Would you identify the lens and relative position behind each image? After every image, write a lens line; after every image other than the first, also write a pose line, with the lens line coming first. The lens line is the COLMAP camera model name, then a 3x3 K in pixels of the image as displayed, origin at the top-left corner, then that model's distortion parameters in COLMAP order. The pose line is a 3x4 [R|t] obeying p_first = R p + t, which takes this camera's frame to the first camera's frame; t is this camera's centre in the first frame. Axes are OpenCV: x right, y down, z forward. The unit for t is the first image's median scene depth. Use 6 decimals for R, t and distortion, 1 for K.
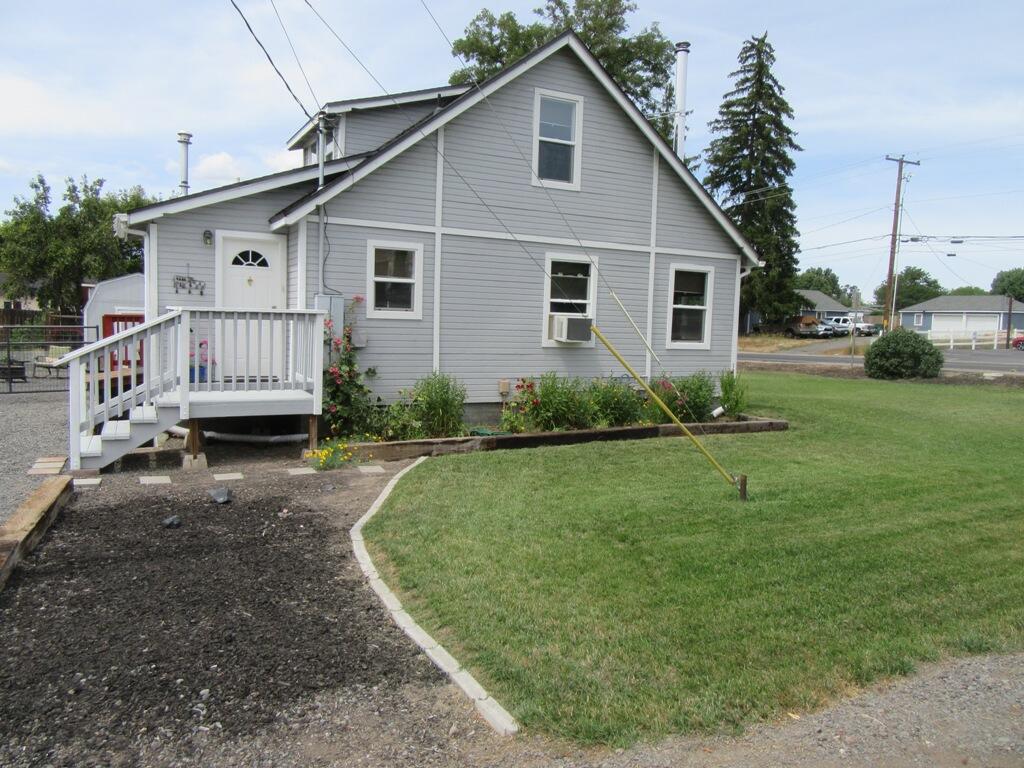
lens RADIAL K [[757.6, 0, 509.9], [0, 757.6, 382.8], [0, 0, 1]] dist [-0.003012, 0.001967]
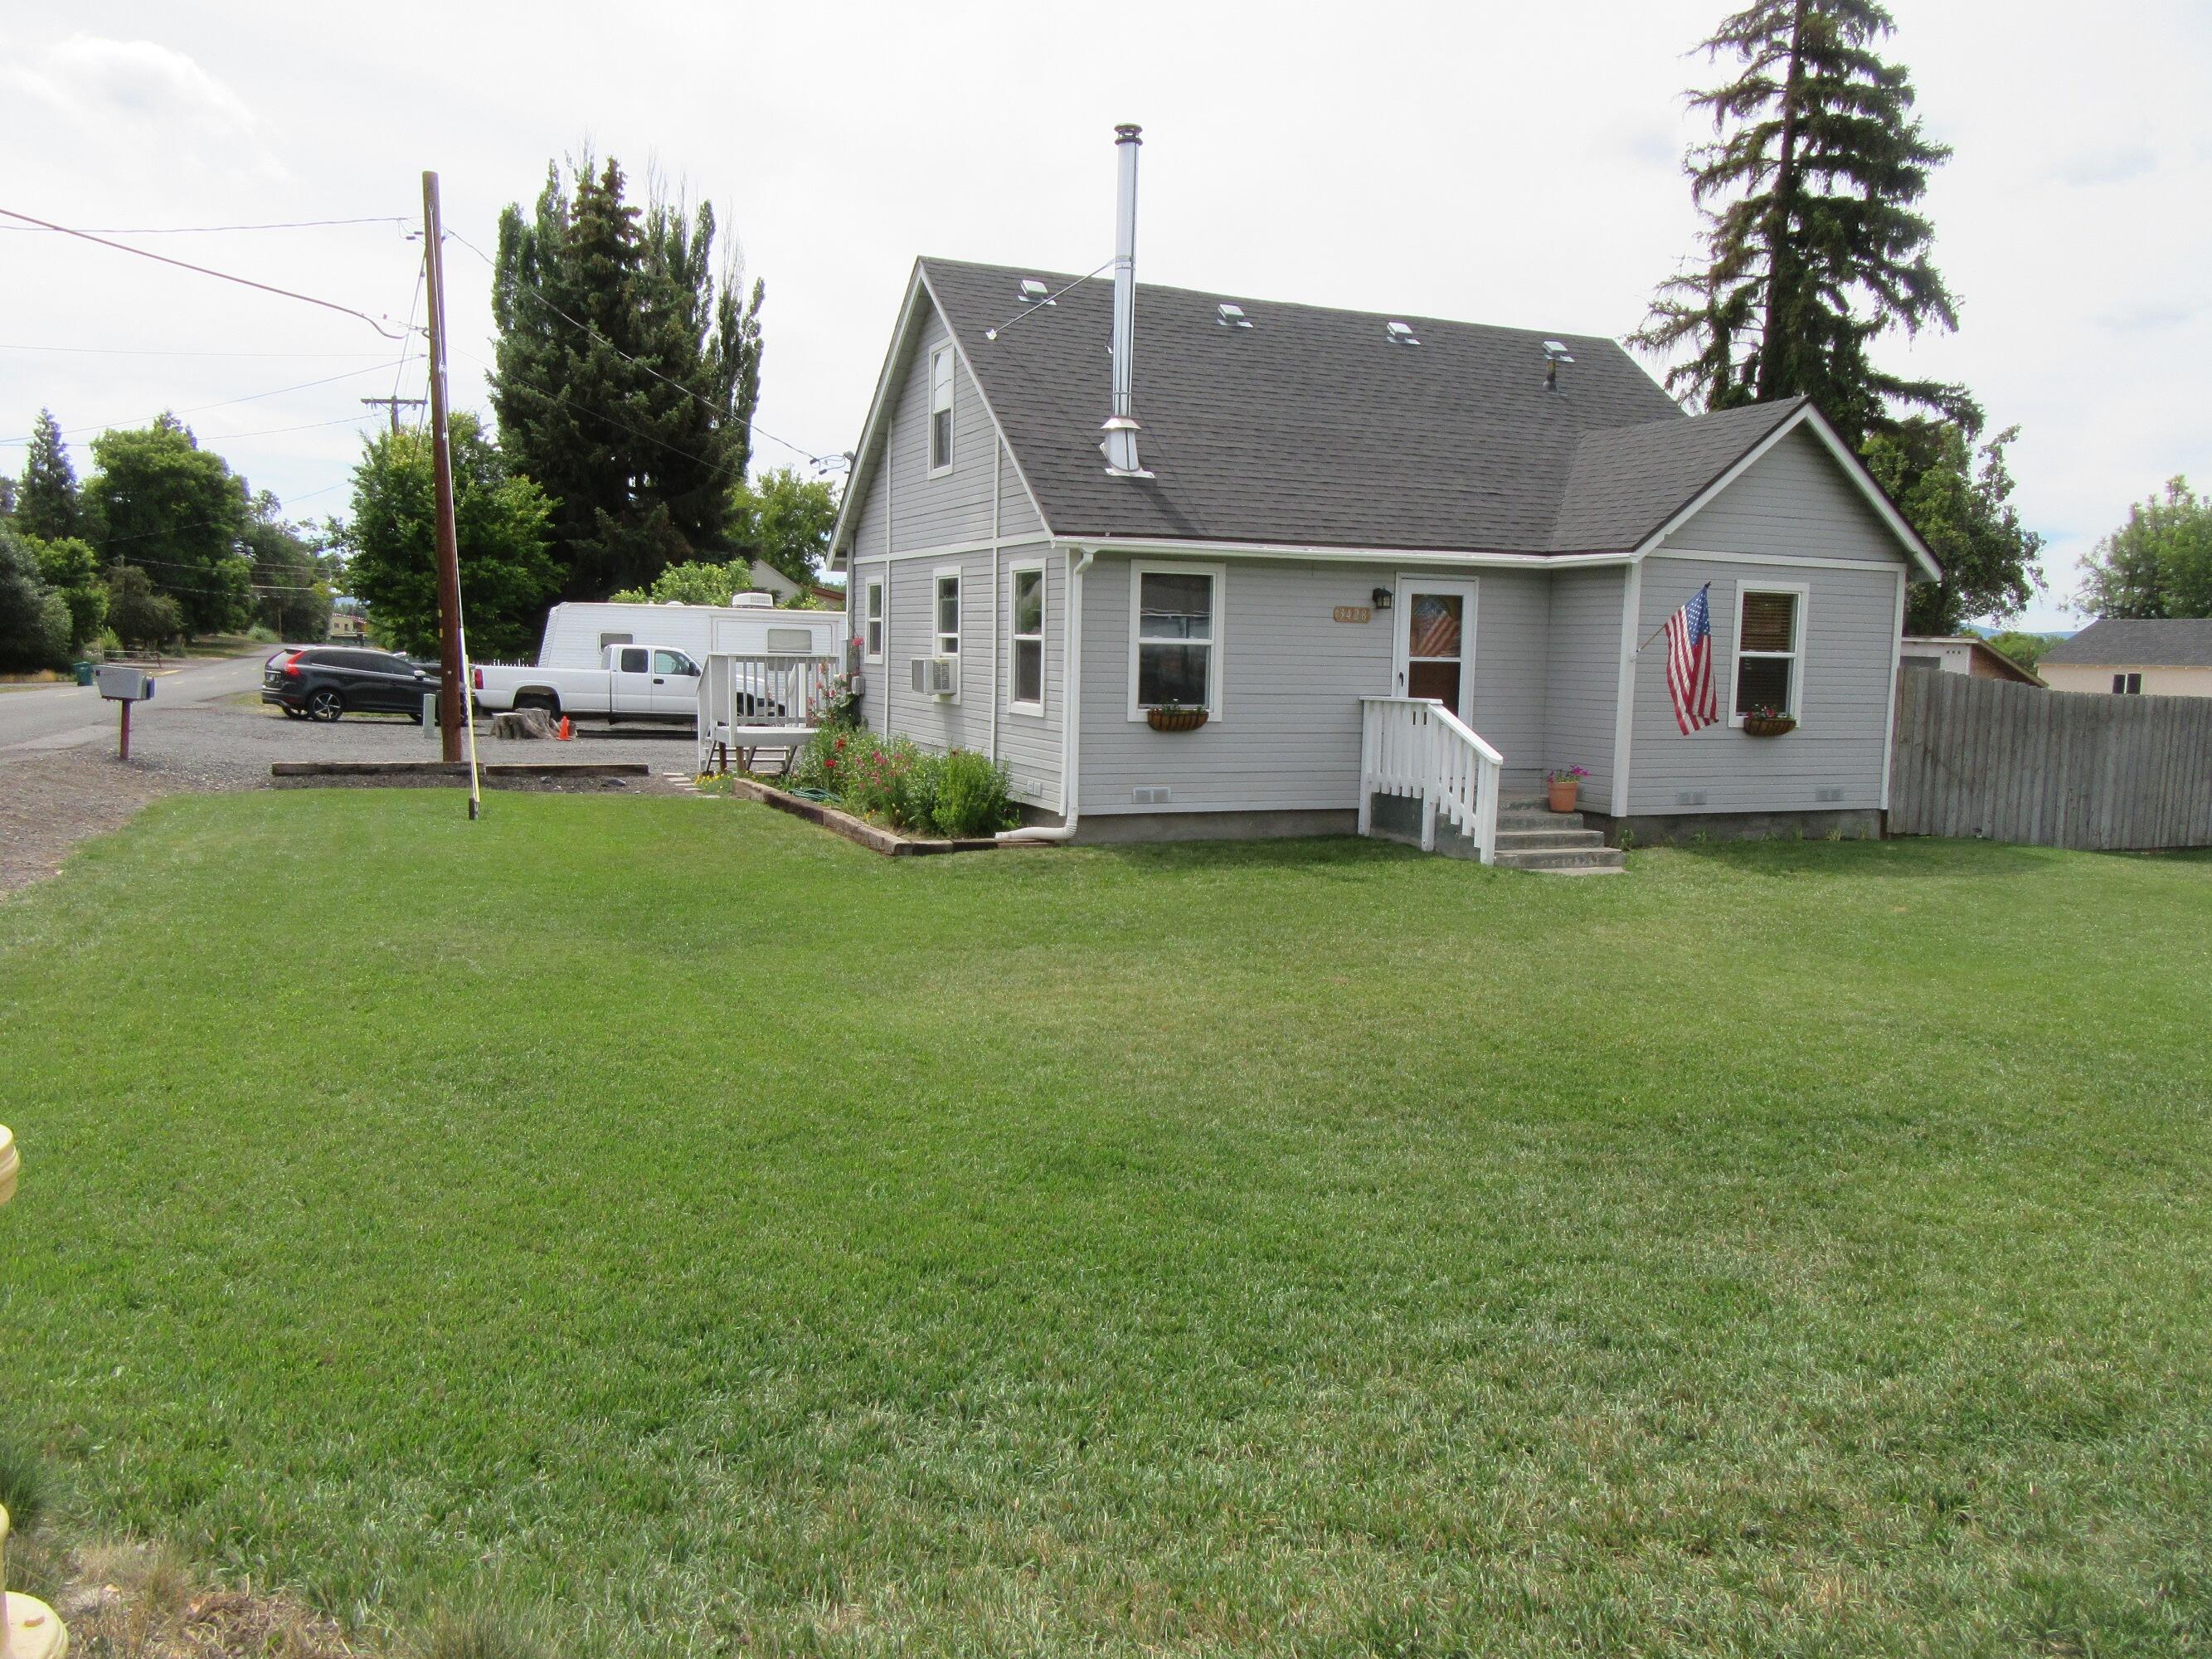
lens RADIAL K [[1636.6, 0, 1097.3], [0, 1636.6, 831.3], [0, 0, 1]] dist [-0.003012, 0.001967]
pose [[-0.064457, 0.080516, -0.994667, 1.045925], [-0.108742, 0.990238, 0.087205, -0.051438], [0.991978, 0.113783, -0.055072, 0.830099]]
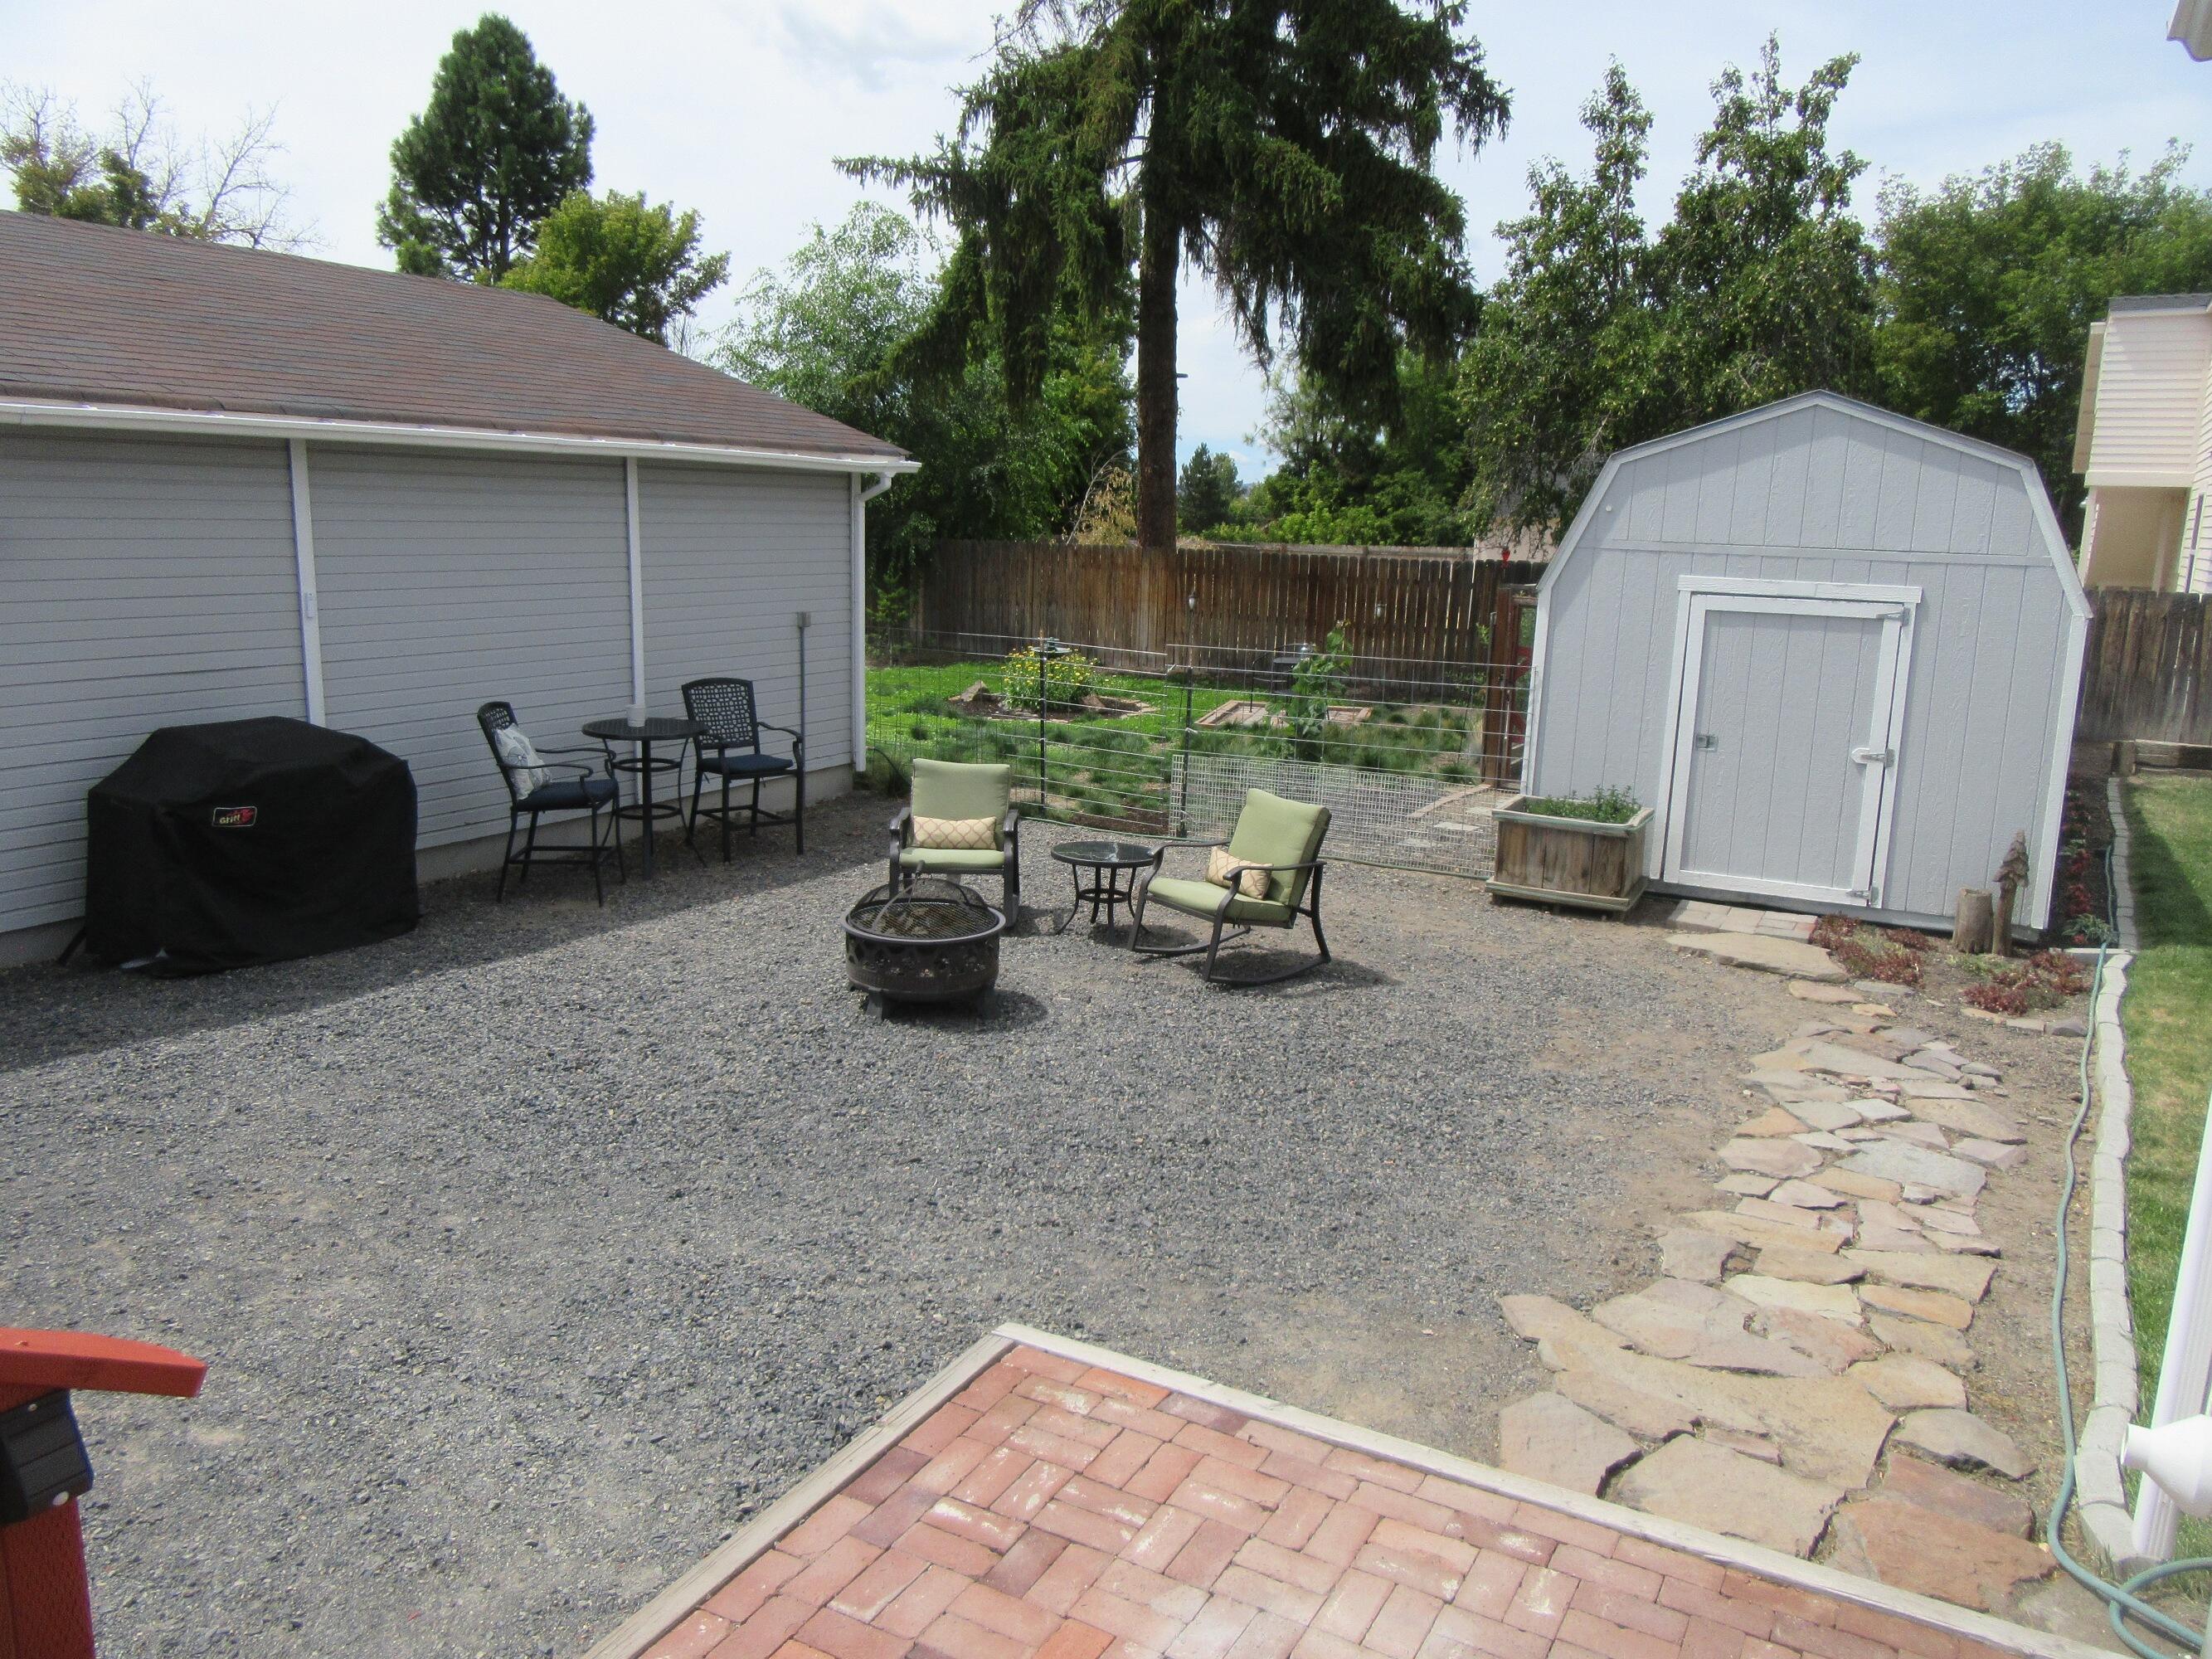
lens RADIAL K [[1636.6, 0, 1108.7], [0, 1636.6, 825.3], [0, 0, 1]] dist [-0.003012, 0.001967]
pose [[0.553003, 0.143650, -0.820702, -0.316943], [-0.081719, 0.989627, 0.118154, -0.095773], [0.829162, 0.001727, 0.559006, 0.827251]]
